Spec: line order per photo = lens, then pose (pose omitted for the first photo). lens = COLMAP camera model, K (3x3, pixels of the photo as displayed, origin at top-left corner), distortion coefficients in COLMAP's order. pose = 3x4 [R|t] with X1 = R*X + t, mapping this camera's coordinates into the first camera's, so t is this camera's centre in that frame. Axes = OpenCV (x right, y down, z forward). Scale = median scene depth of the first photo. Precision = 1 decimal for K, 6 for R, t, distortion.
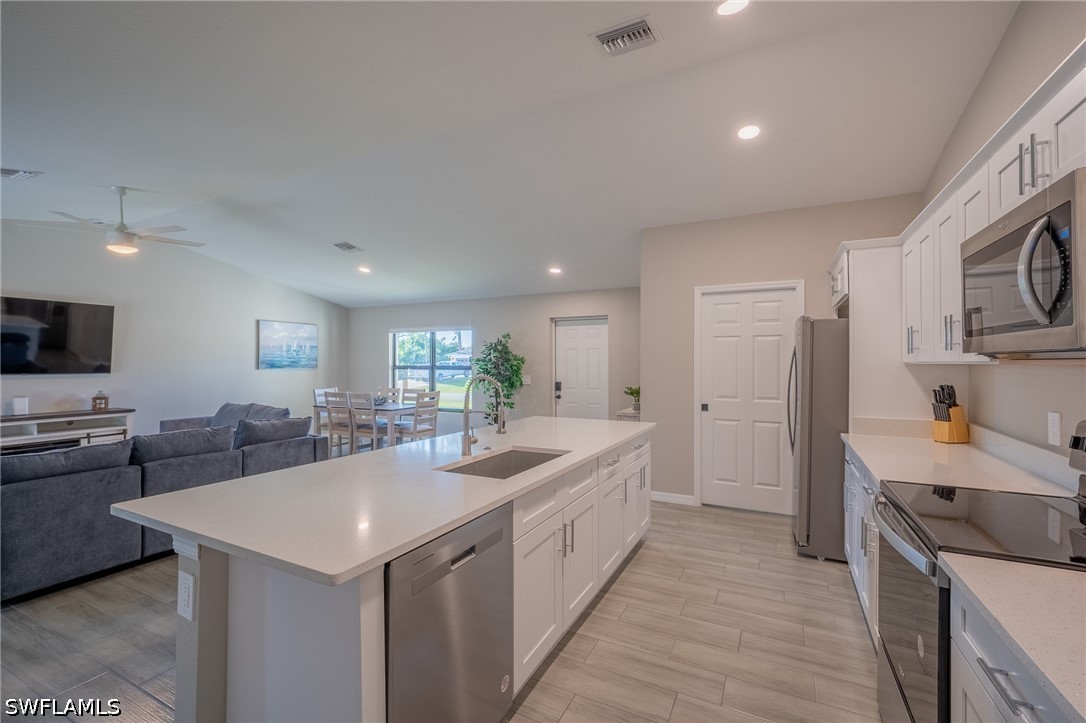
lens RADIAL K [[462.2, 0, 547.0], [0, 462.2, 360.9], [0, 0, 1]] dist [-0.006350, 0.002160]
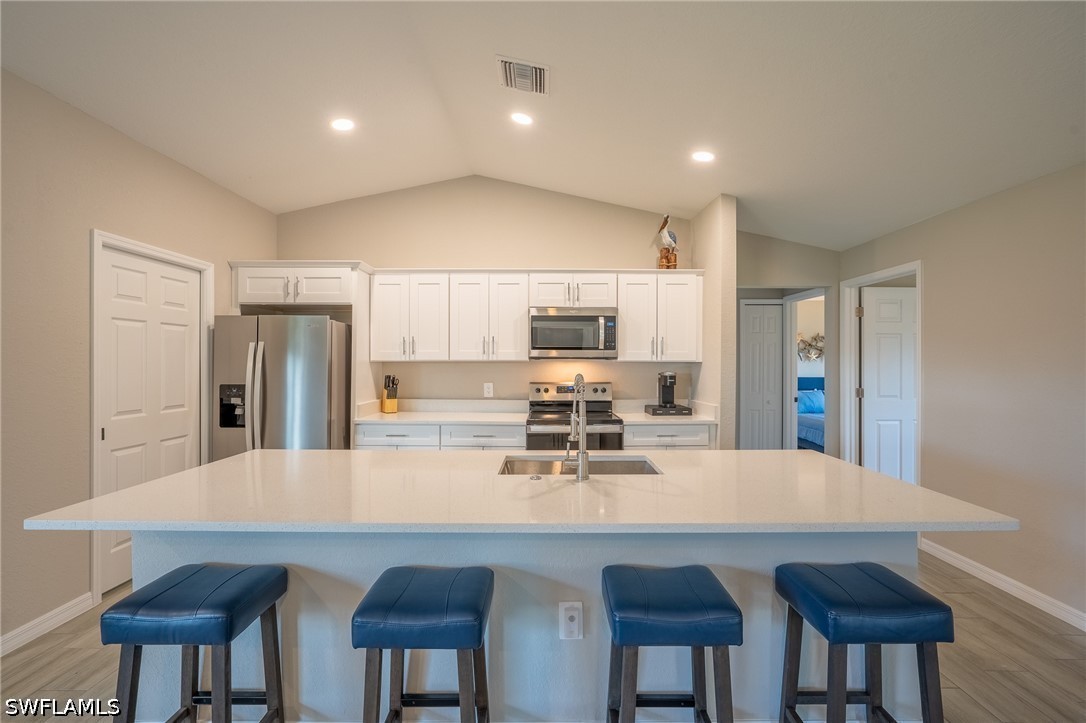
lens RADIAL K [[462.2, 0, 544.2], [0, 462.2, 360.2], [0, 0, 1]] dist [-0.006350, 0.002160]
pose [[-0.444283, 0.001253, 0.895886, -0.274095], [-0.005250, 0.999978, -0.004002, 0.002285], [-0.895871, -0.006481, -0.444266, 0.456891]]
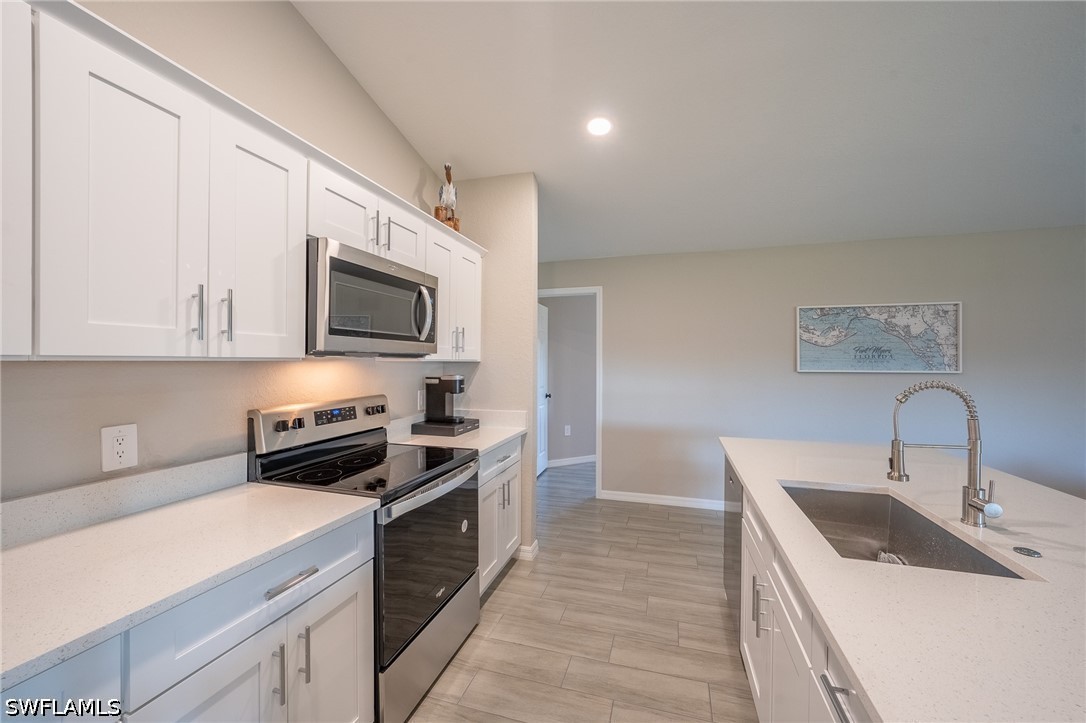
lens RADIAL K [[412.6, 0, 544.8], [0, 412.6, 360.7], [0, 0, 1]] dist [-0.014965, 0.002200]
pose [[-0.986467, -0.003570, -0.163921, 0.139375], [-0.002729, 0.999982, -0.005354, 0.002301], [0.163937, -0.004834, -0.986459, 0.456096]]
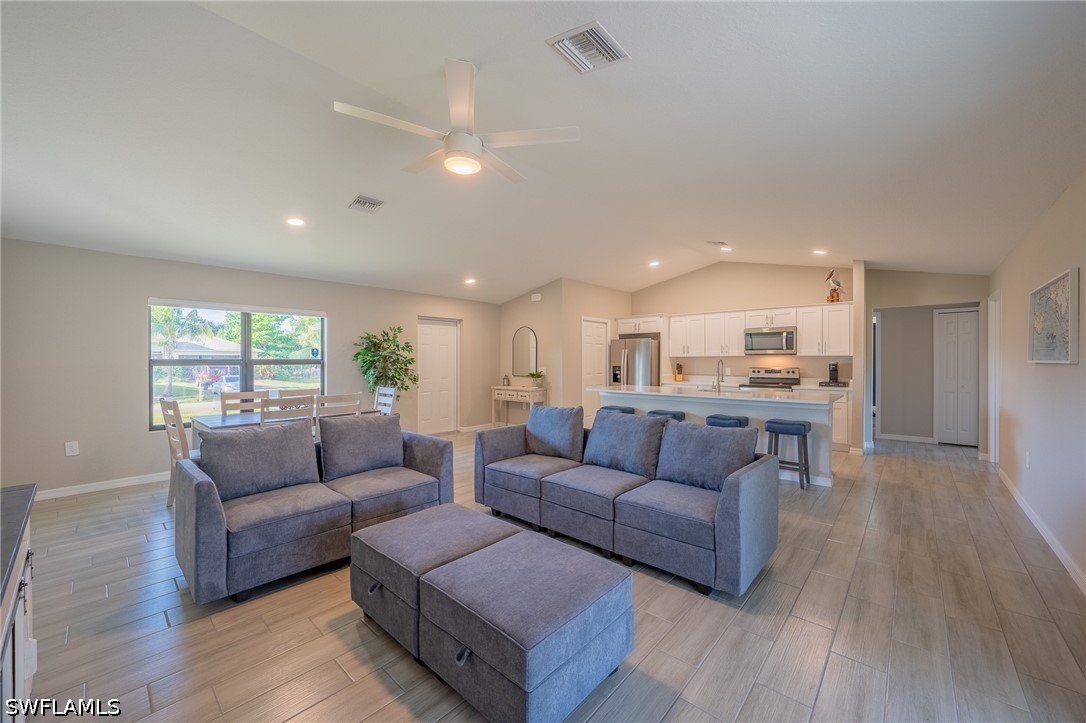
lens RADIAL K [[412.6, 0, 550.4], [0, 412.6, 361.6], [0, 0, 1]] dist [-0.014965, 0.002200]
pose [[0.259539, -0.003910, 0.965725, -0.813734], [-0.002701, 0.999985, 0.004775, 0.010411], [-0.965729, -0.003848, 0.259525, 0.418707]]
